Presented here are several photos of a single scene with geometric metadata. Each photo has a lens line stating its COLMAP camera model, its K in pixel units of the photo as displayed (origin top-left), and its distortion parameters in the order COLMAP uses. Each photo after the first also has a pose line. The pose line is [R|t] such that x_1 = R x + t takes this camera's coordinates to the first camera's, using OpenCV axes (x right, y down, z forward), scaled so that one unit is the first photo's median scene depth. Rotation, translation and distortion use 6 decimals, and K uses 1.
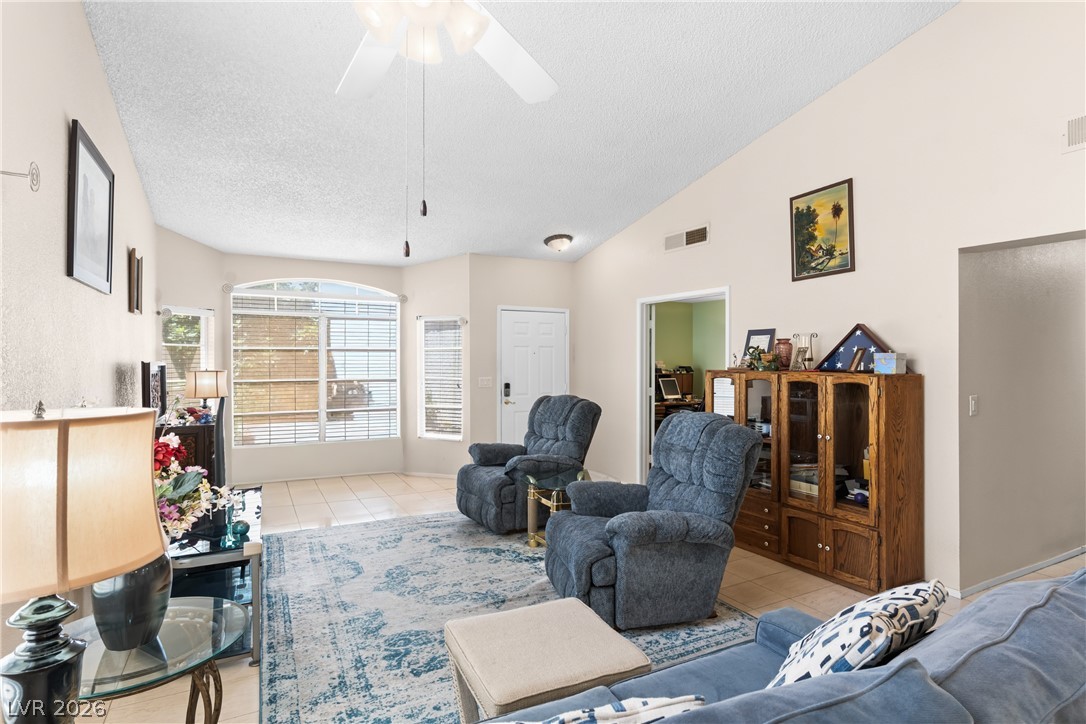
lens RADIAL K [[558.7, 0, 542.9], [0, 558.7, 358.1], [0, 0, 1]] dist [-0.001500, 0.000652]
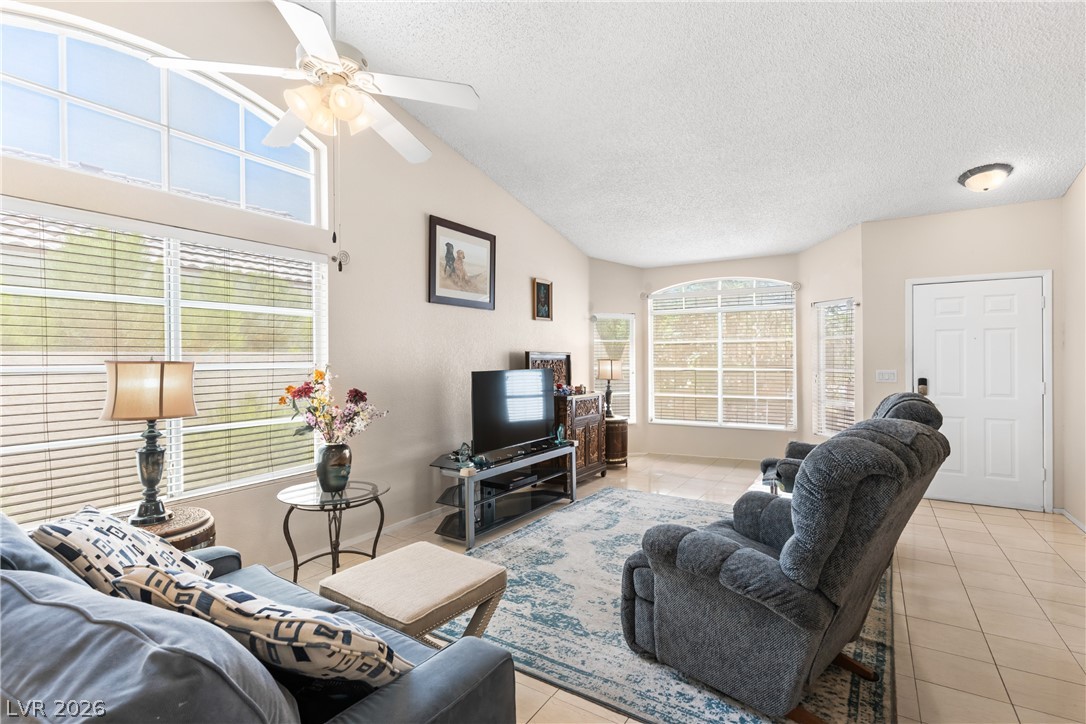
lens RADIAL K [[512.4, 0, 545.8], [0, 512.4, 359.2], [0, 0, 1]] dist [-0.000118, 0.000534]
pose [[0.489749, 0.000726, -0.871863, 0.508467], [0.005970, 0.999973, 0.004186, 0.020522], [0.871843, -0.007256, 0.489732, 0.333679]]
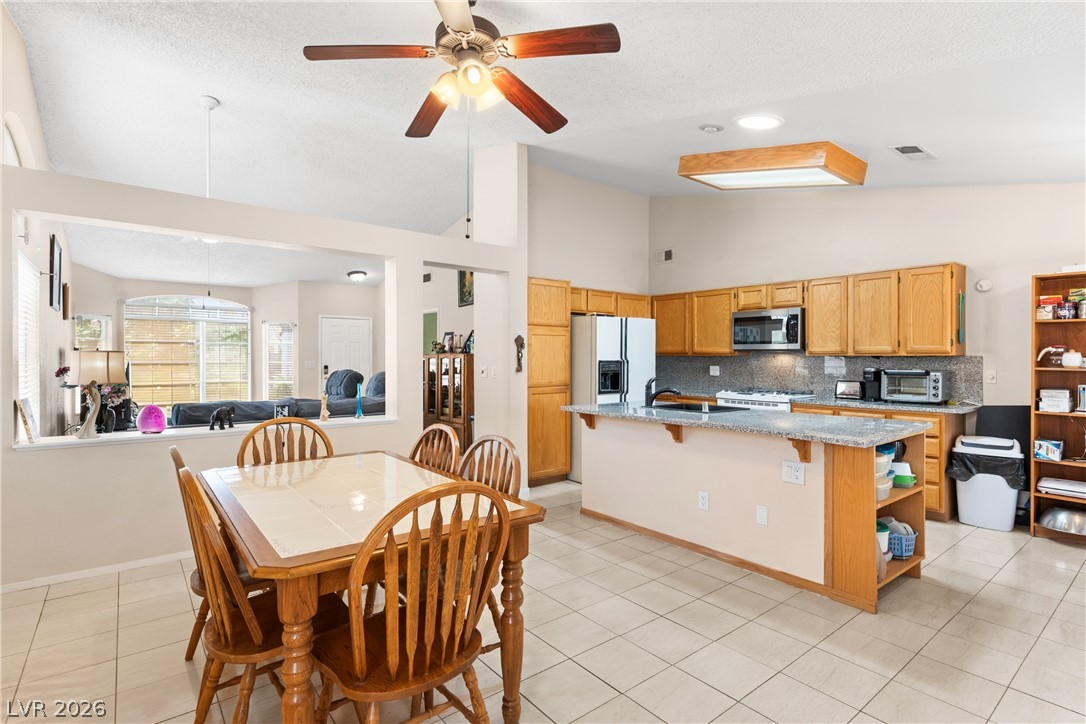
lens RADIAL K [[530.7, 0, 544.0], [0, 530.7, 358.4], [0, 0, 1]] dist [0.000598, 0.000168]
pose [[0.983639, -0.000234, 0.180150, 0.443115], [-0.000619, 0.999989, 0.004679, 0.031622], [-0.180149, -0.004714, 0.983628, -0.910806]]
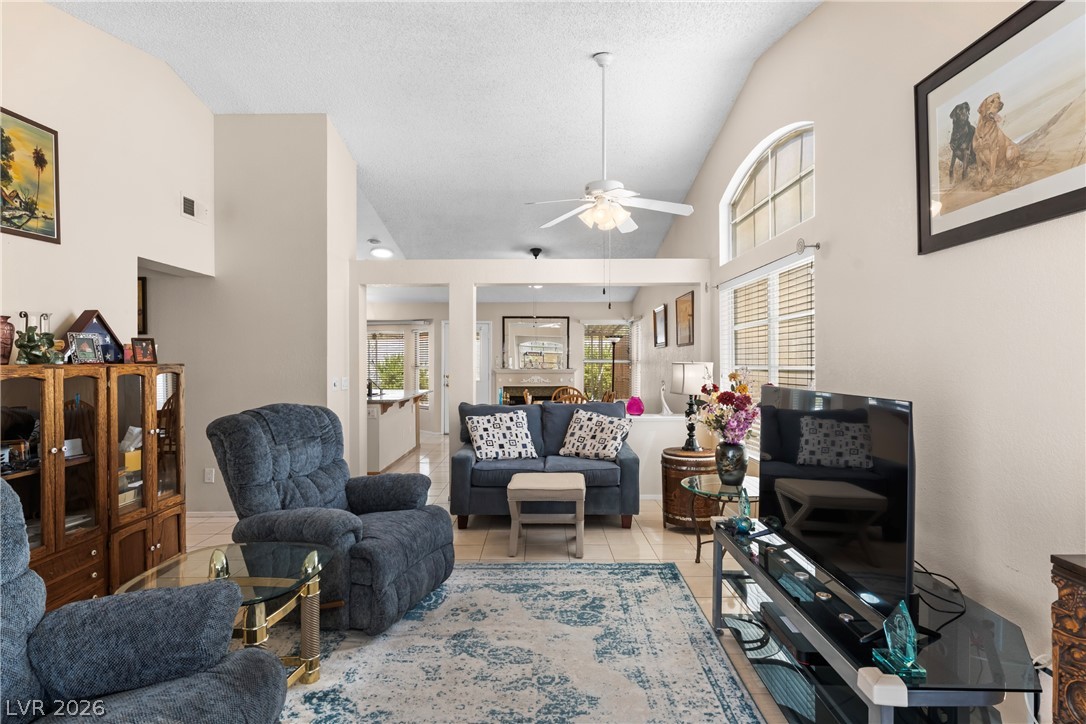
lens RADIAL K [[558.7, 0, 542.9], [0, 558.7, 358.1], [0, 0, 1]] dist [-0.001500, 0.000652]
pose [[-0.883042, 0.001701, 0.469291, -0.471179], [0.000144, 0.999994, -0.003353, 0.018246], [-0.469295, -0.002893, -0.883037, 1.371715]]
